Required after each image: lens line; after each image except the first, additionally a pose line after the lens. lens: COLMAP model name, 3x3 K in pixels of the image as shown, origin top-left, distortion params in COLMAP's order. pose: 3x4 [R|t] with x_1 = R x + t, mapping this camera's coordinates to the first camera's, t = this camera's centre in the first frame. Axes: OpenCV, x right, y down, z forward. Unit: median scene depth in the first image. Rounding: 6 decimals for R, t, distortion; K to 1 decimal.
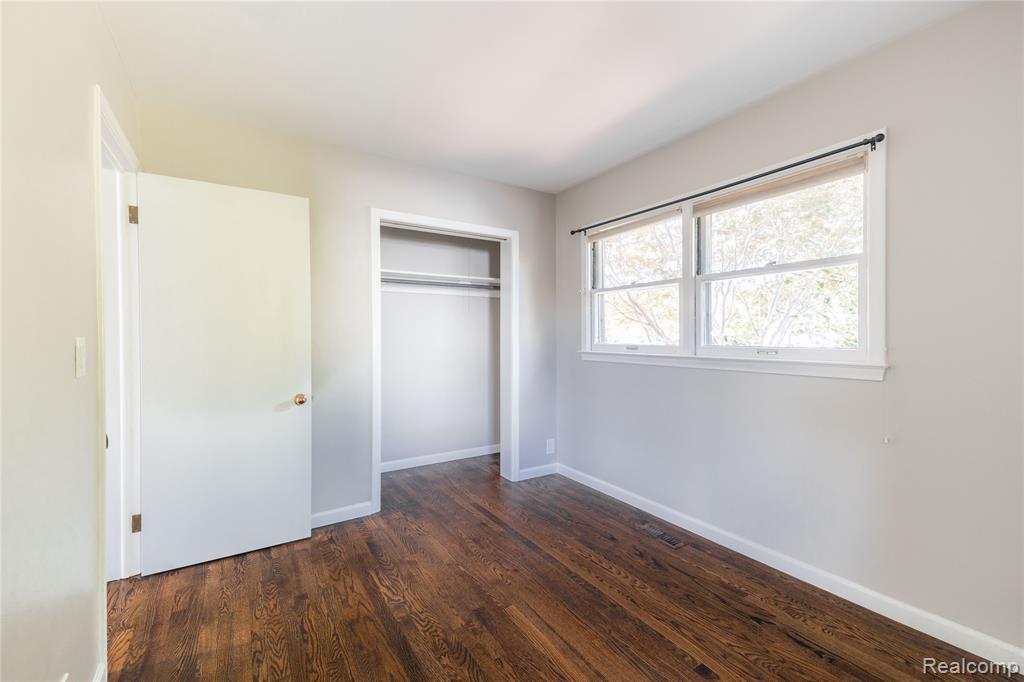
lens RADIAL K [[421.8, 0, 508.0], [0, 421.8, 340.0], [0, 0, 1]] dist [0.039787, -0.008865]
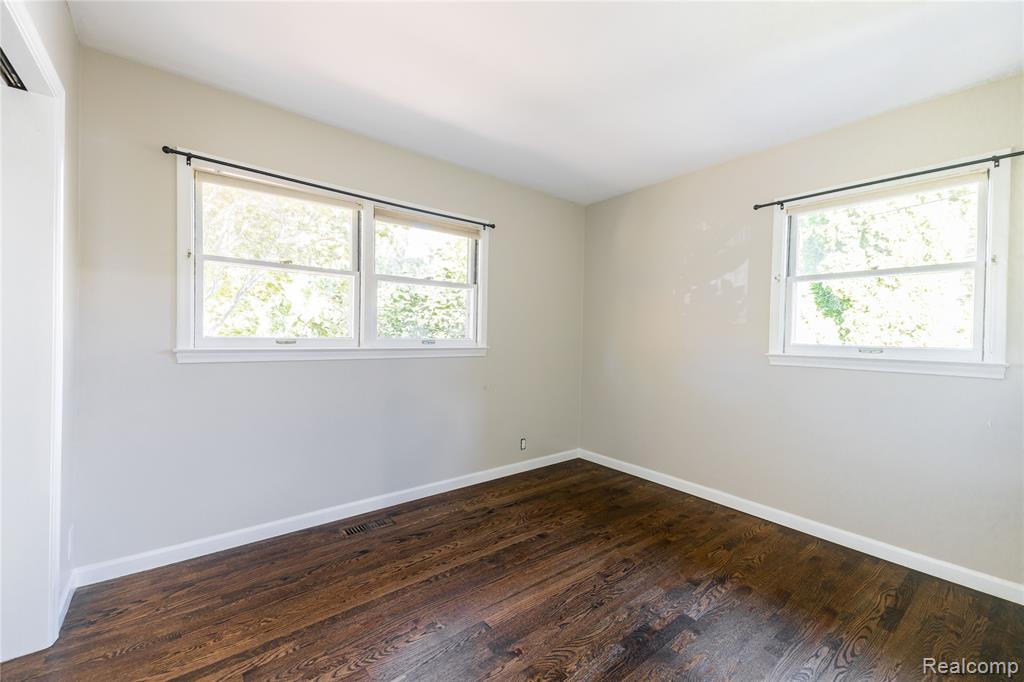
lens RADIAL K [[421.8, 0, 507.6], [0, 421.8, 337.1], [0, 0, 1]] dist [0.039787, -0.008865]
pose [[-0.105783, -0.004933, 0.994377, -0.770849], [-0.004904, 0.999978, 0.004440, 0.005570], [-0.994377, -0.004406, -0.105805, 0.891496]]
